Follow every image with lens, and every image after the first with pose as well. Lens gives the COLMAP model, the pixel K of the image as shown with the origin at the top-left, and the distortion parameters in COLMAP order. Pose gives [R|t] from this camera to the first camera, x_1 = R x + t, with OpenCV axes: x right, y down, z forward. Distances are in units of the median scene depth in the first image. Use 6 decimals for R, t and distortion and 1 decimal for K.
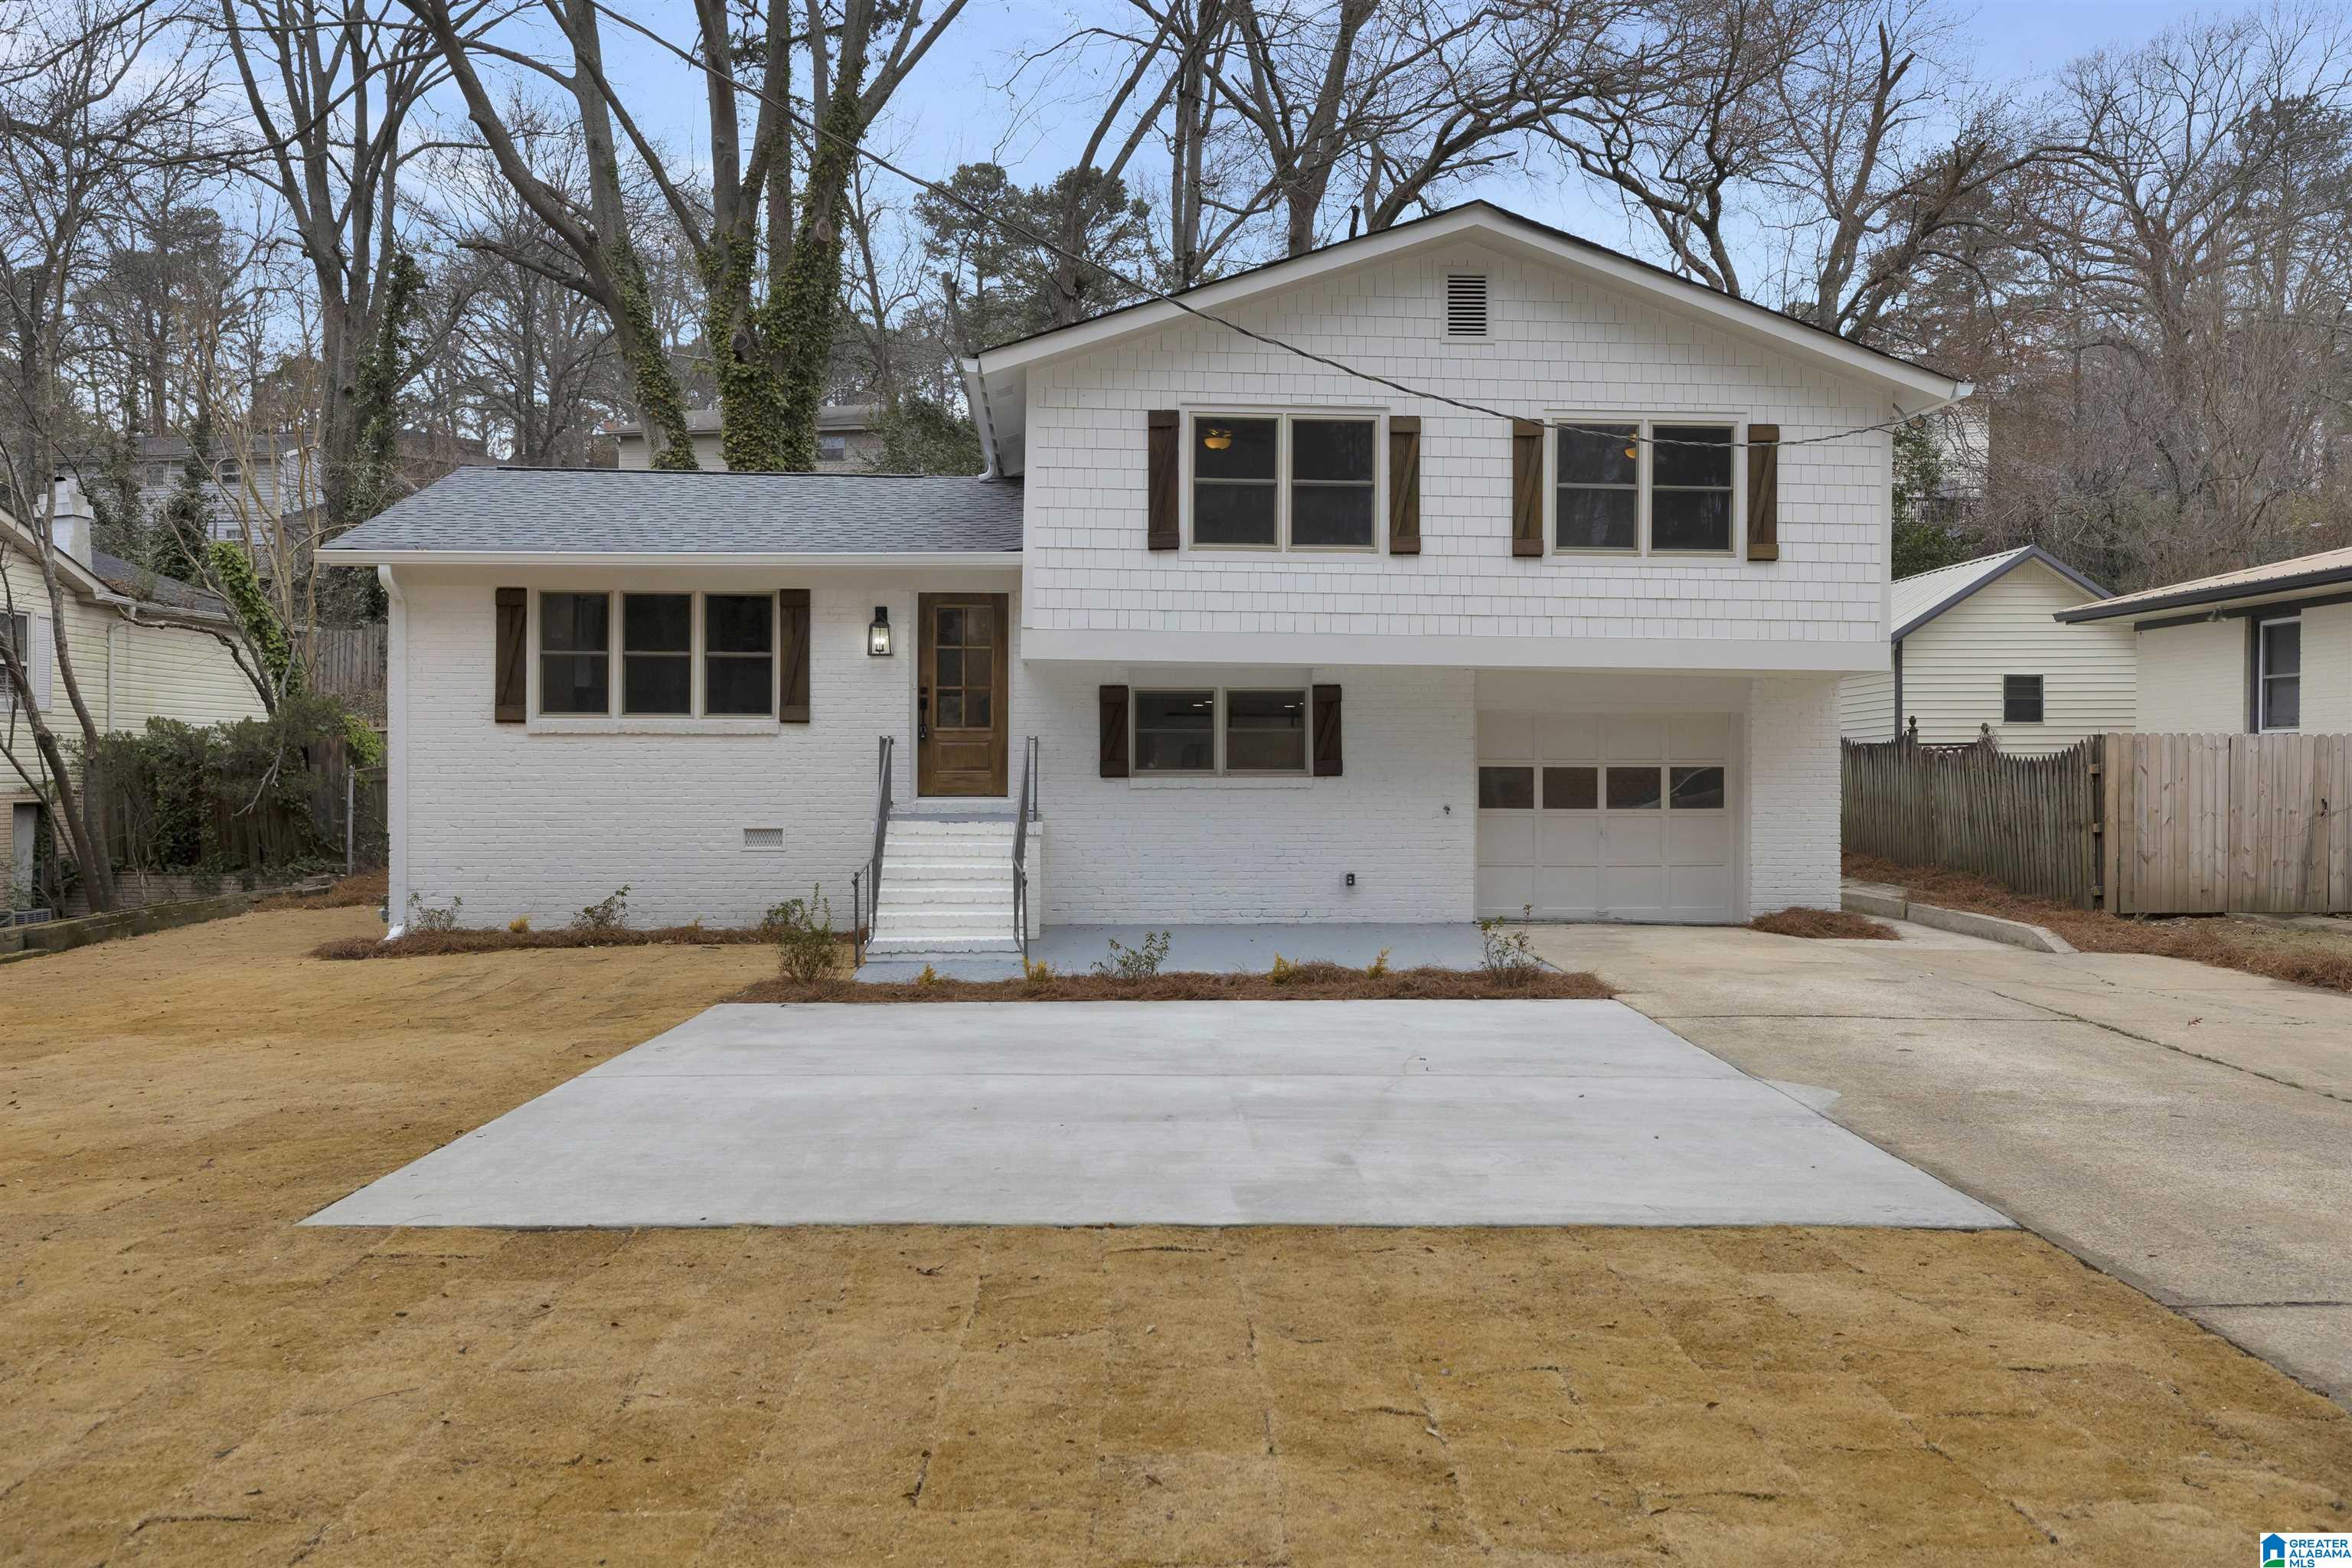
lens RADIAL K [[1890.1, 0, 1182.9], [0, 1890.1, 785.0], [0, 0, 1]] dist [0.000862, -0.005917]
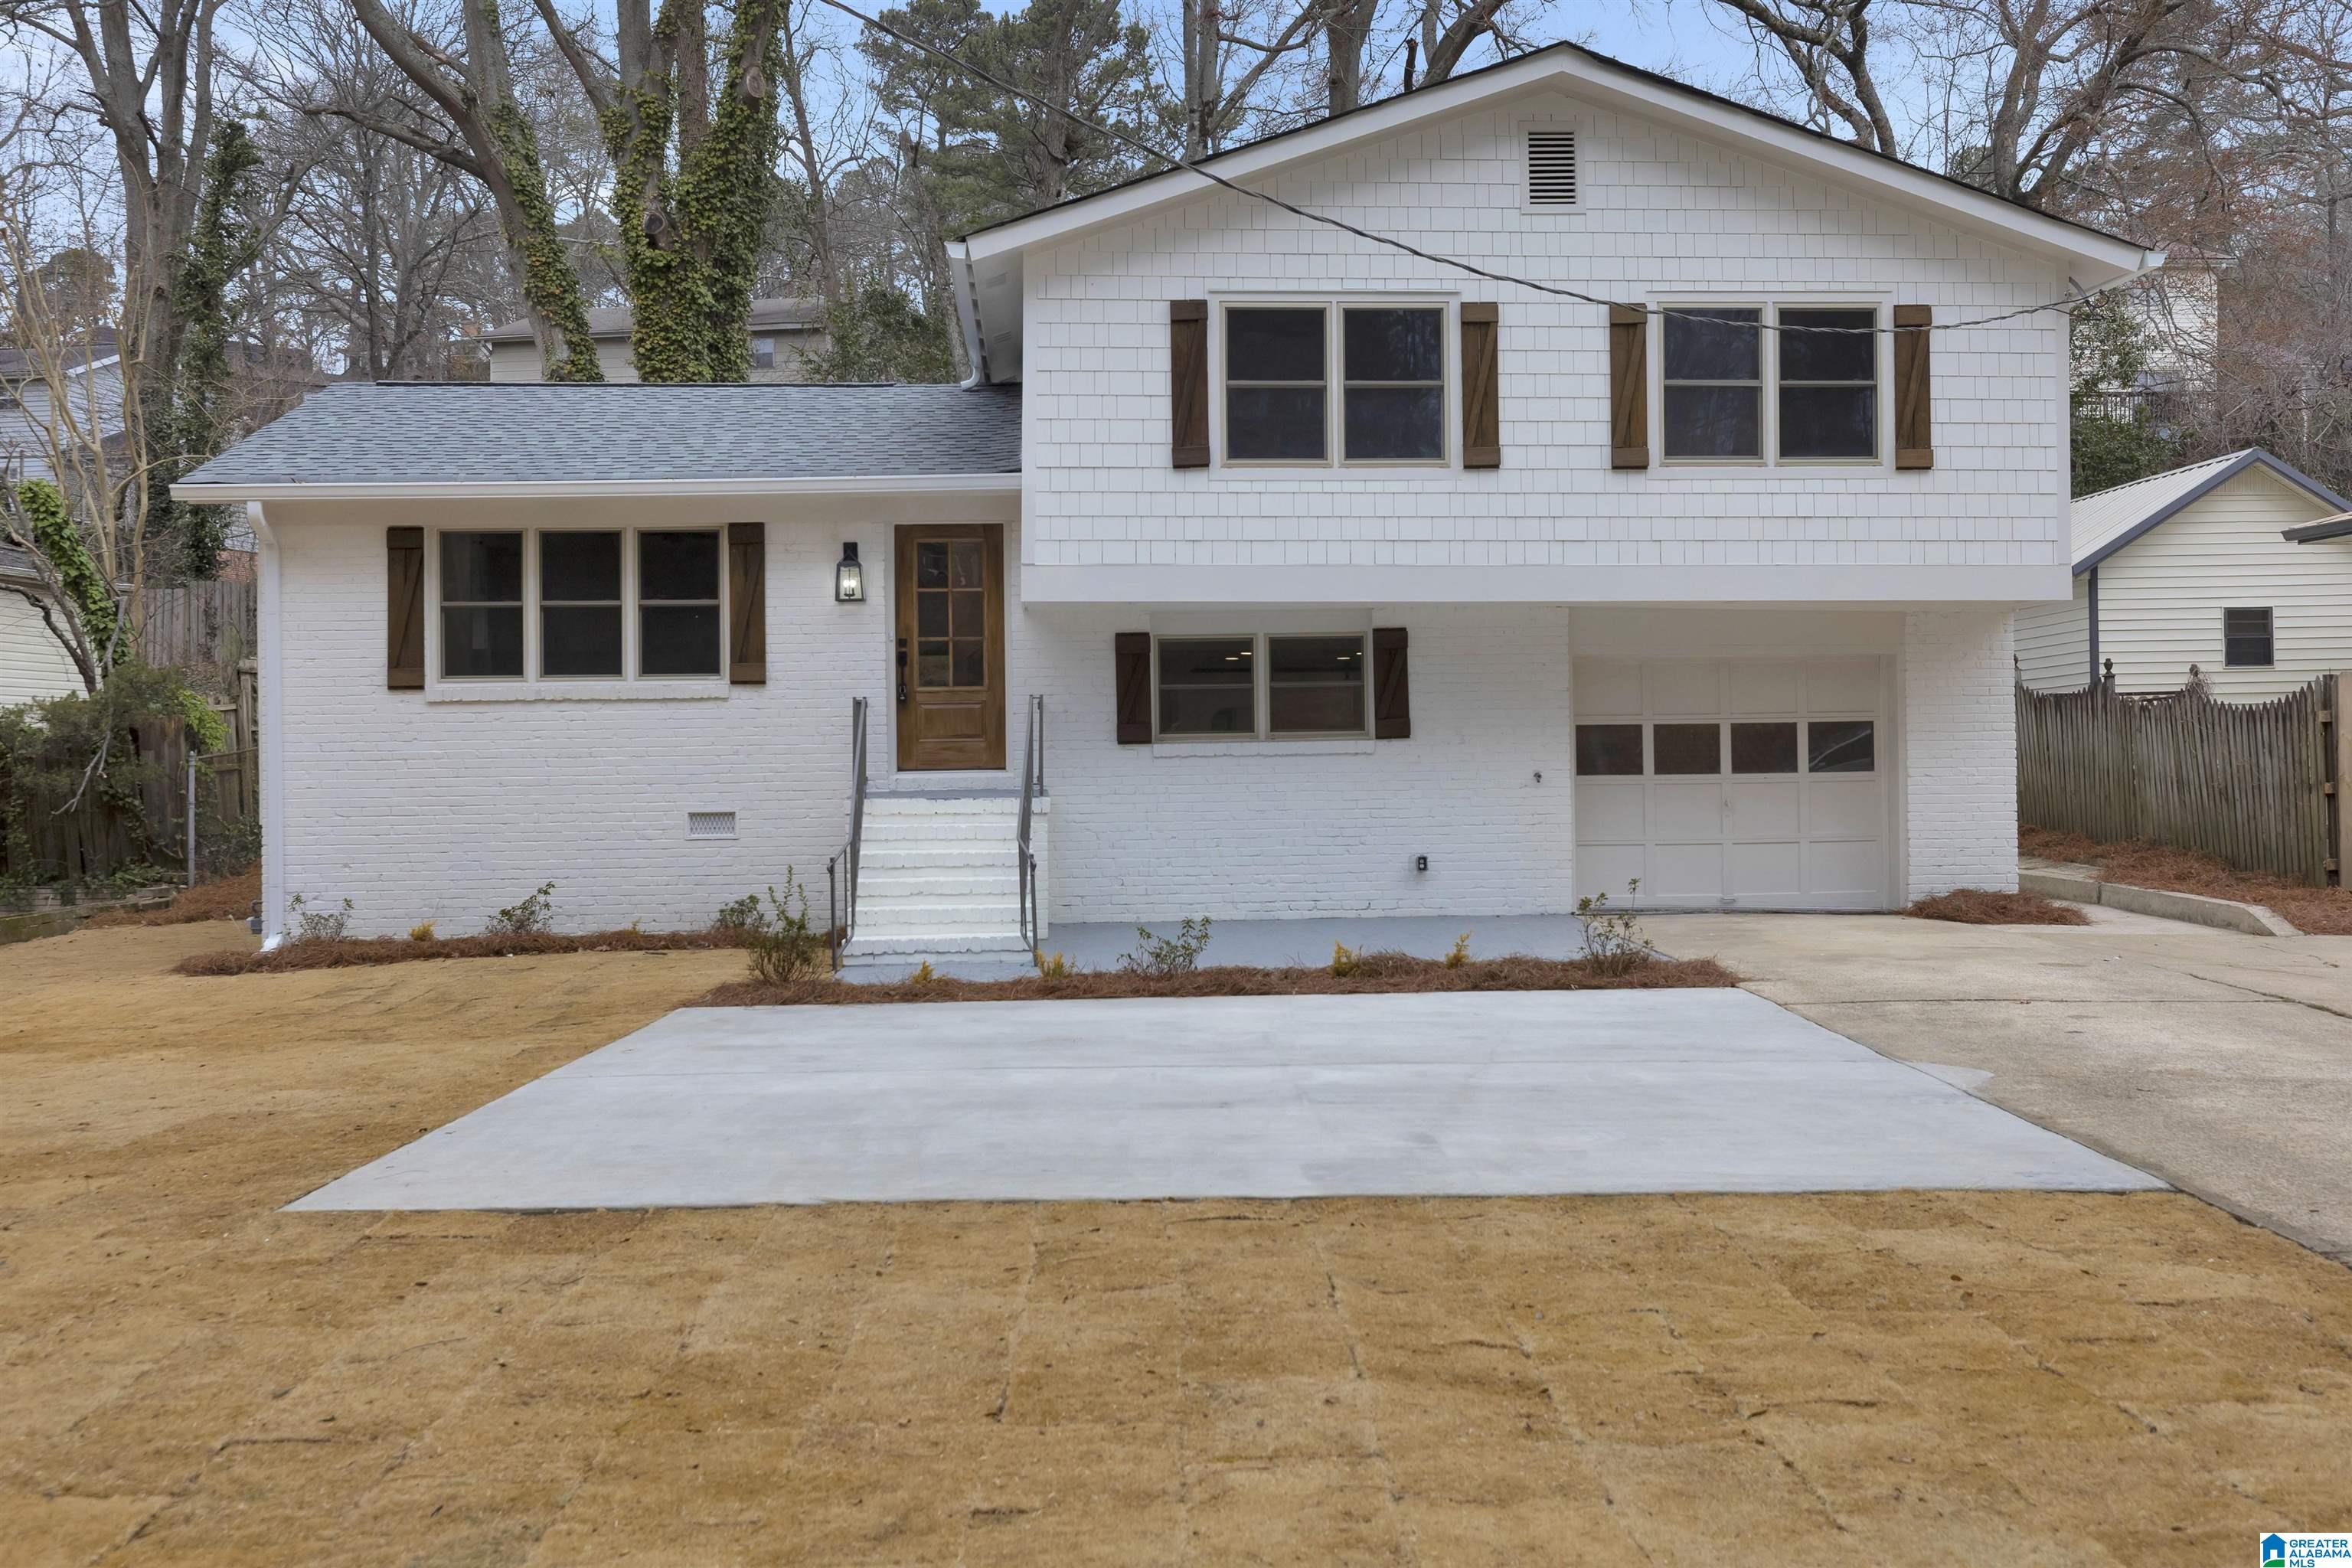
lens RADIAL K [[2427.3, 0, 1179.8], [0, 2427.3, 758.1], [0, 0, 1]] dist [-0.003453, 0.000453]
pose [[0.999845, -0.015396, -0.008521, -0.007719], [0.015328, 0.999851, -0.007999, 0.011350], [0.008643, 0.007867, 0.999932, -0.064218]]
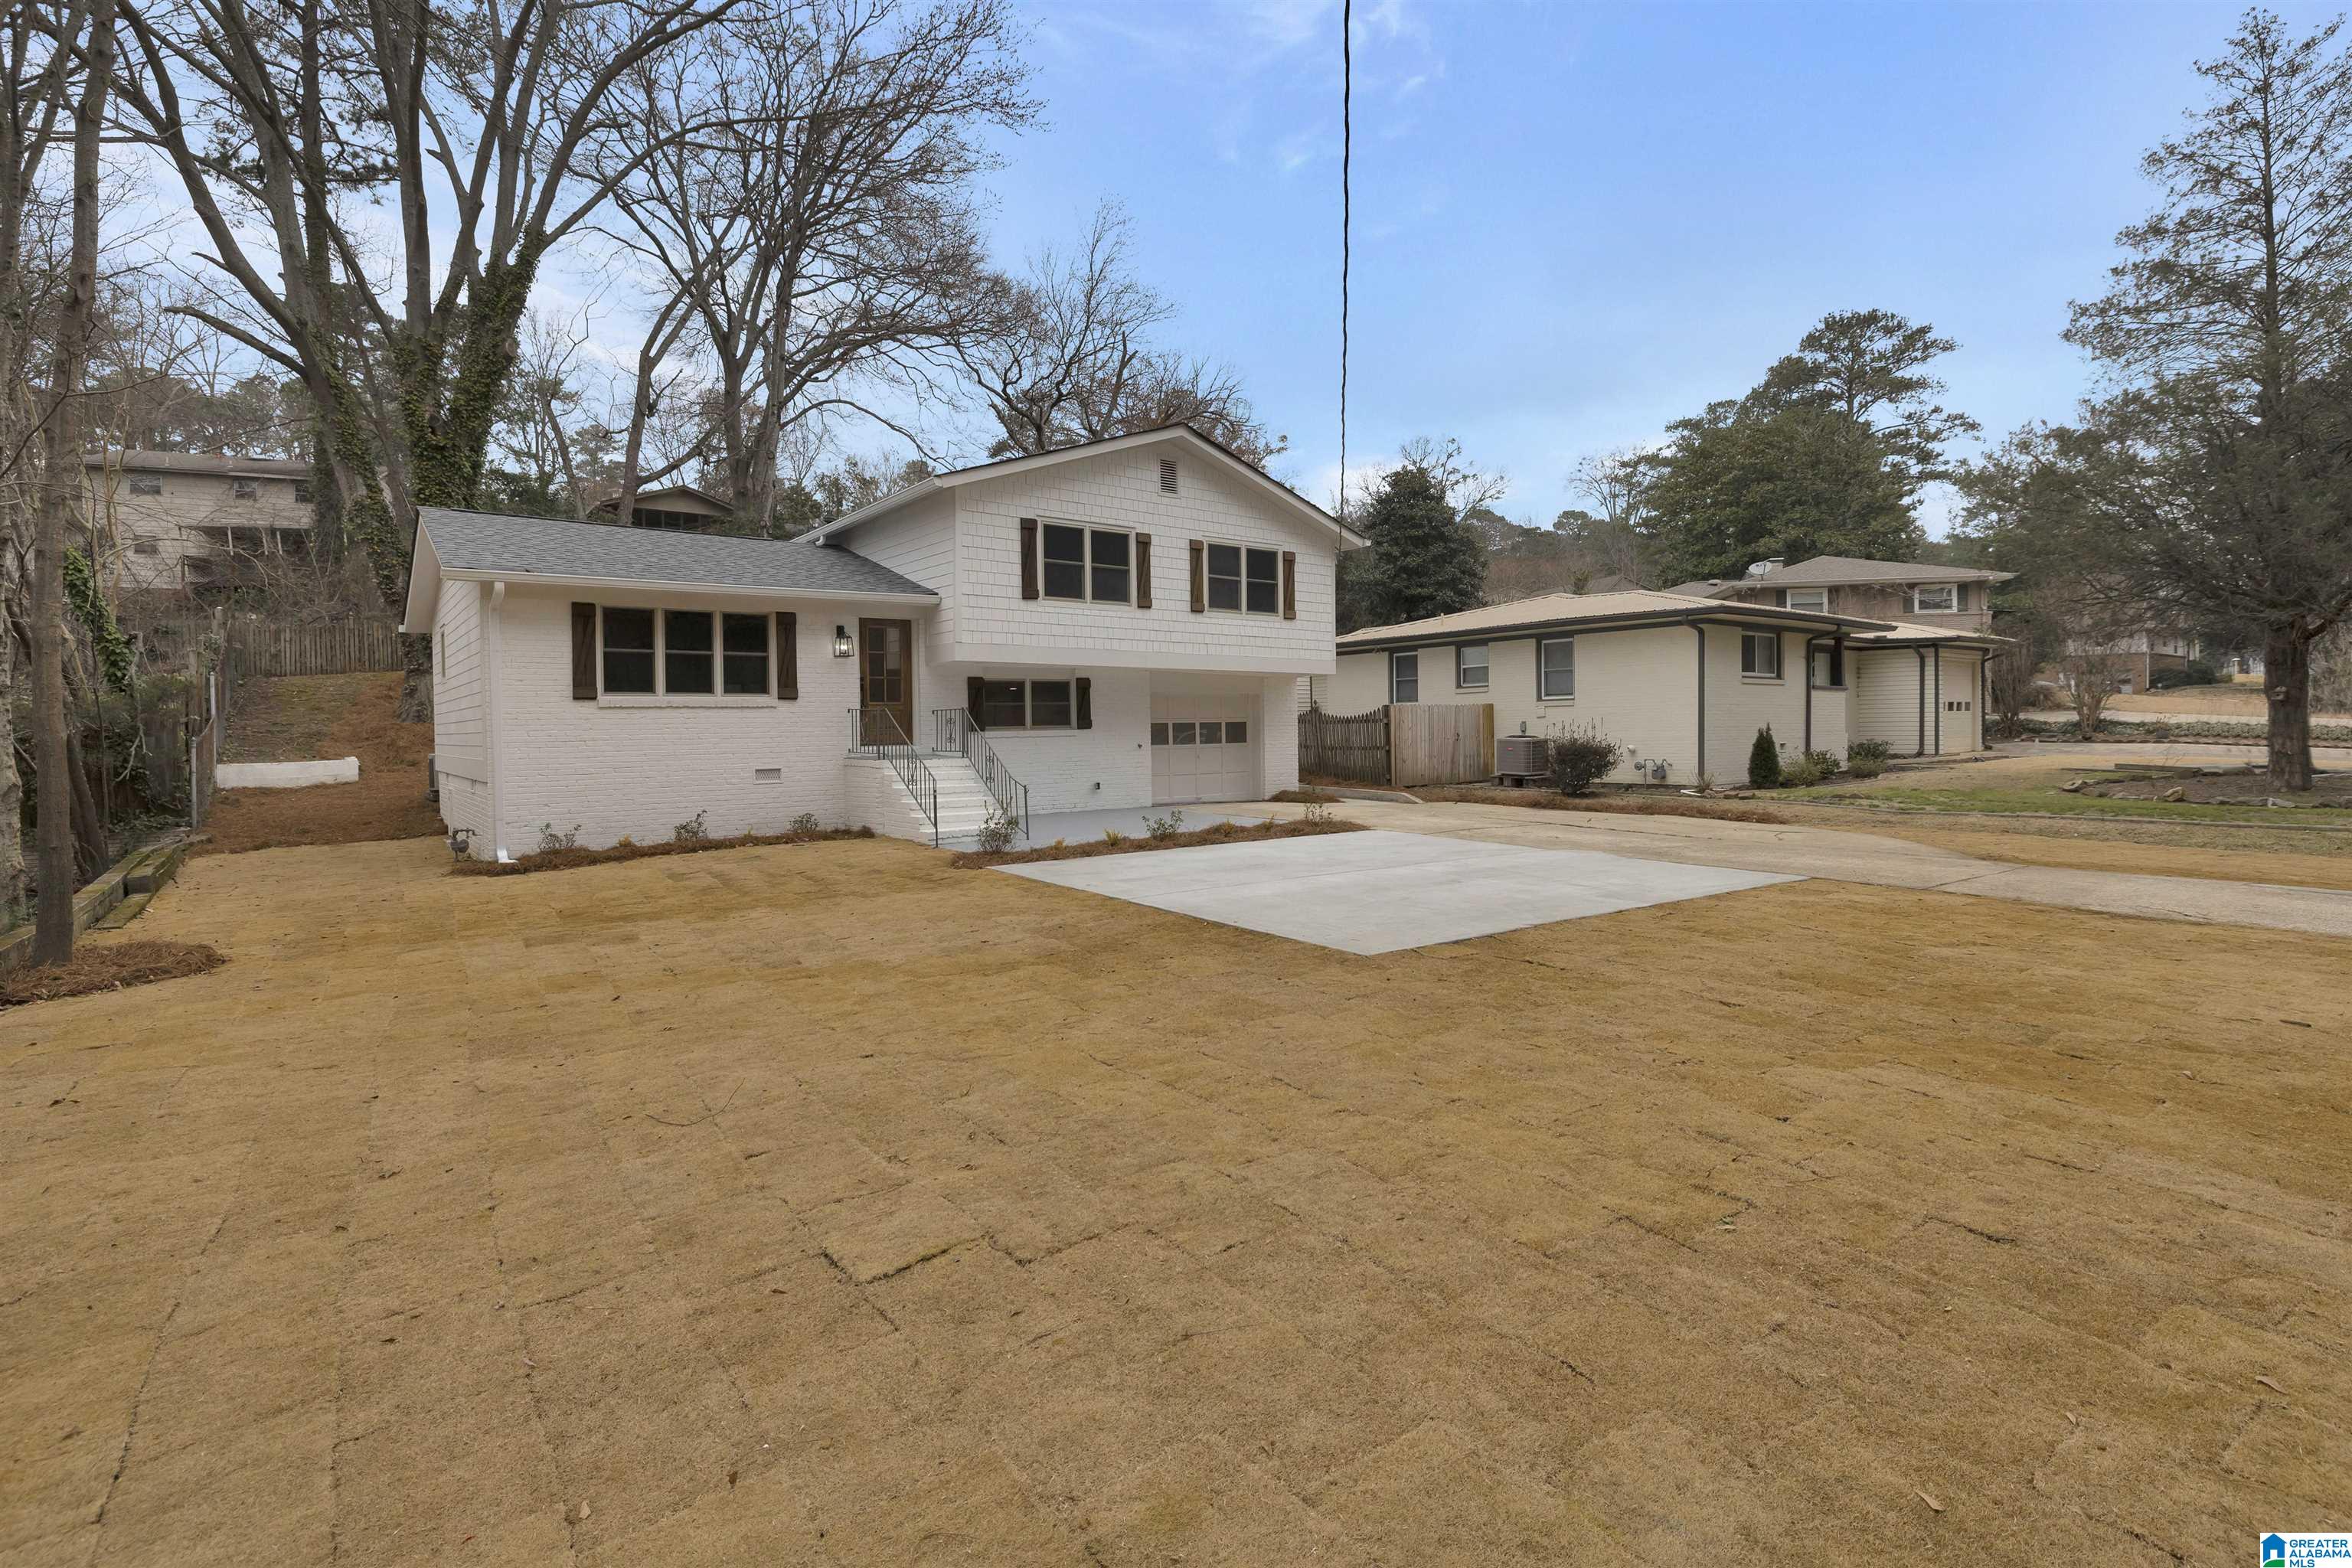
lens RADIAL K [[1112.5, 0, 1179.8], [0, 1112.5, 772.4], [0, 0, 1]] dist [-0.004556, 0.000458]
pose [[0.829848, -0.036377, 0.556803, -0.462922], [0.020146, 0.999175, 0.035252, 0.000991], [-0.557626, -0.018037, 0.829896, 0.073586]]
